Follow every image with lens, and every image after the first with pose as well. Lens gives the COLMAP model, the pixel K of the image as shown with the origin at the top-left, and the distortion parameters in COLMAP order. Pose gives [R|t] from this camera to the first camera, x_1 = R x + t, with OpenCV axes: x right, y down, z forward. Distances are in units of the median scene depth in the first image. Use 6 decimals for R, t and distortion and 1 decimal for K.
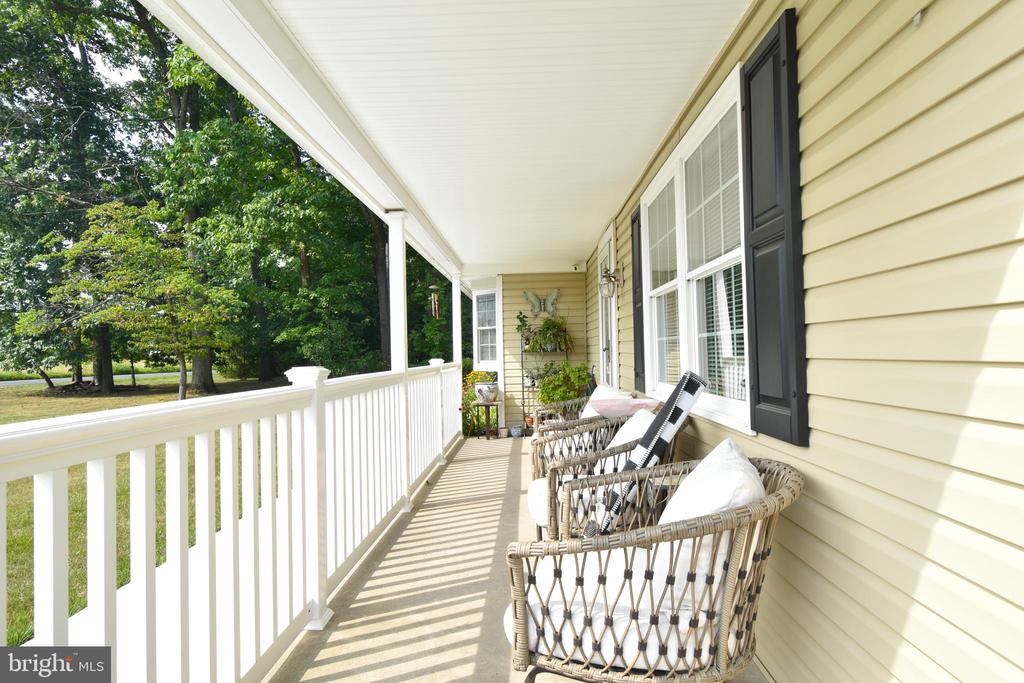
lens RADIAL K [[557.9, 0, 510.2], [0, 557.9, 343.2], [0, 0, 1]] dist [-0.000271, -0.002099]
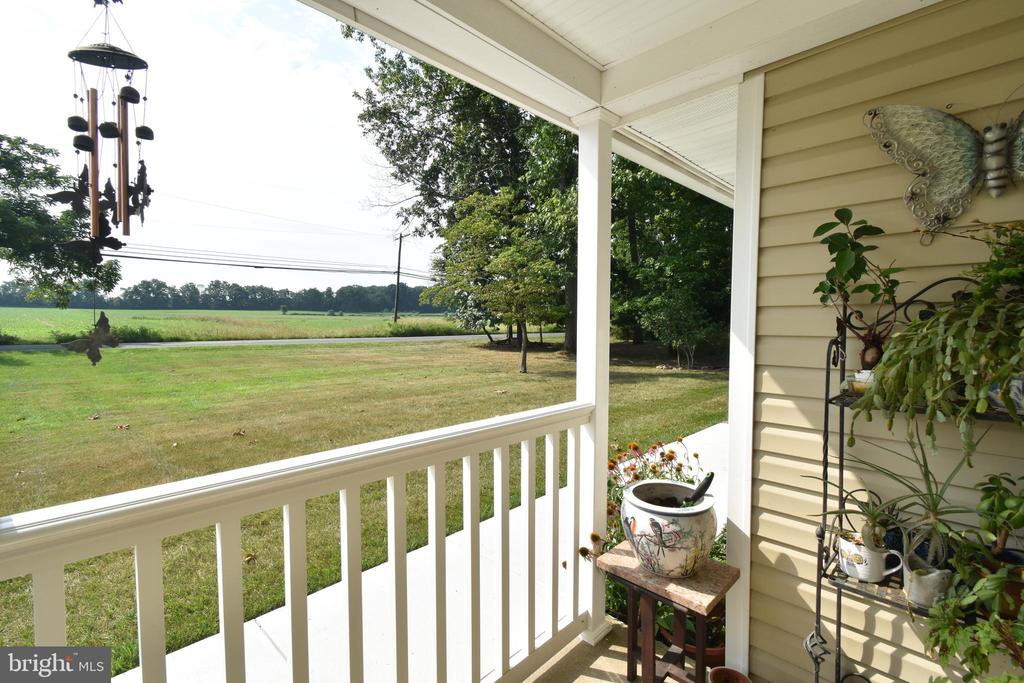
lens RADIAL K [[457.7, 0, 512.4], [0, 457.7, 335.8], [0, 0, 1]] dist [0.026440, -0.000023]
pose [[0.737085, 0.045755, -0.674250, 0.035725], [-0.008225, 0.998239, 0.058749, -0.012681], [0.675750, -0.037757, 0.736163, 0.577957]]
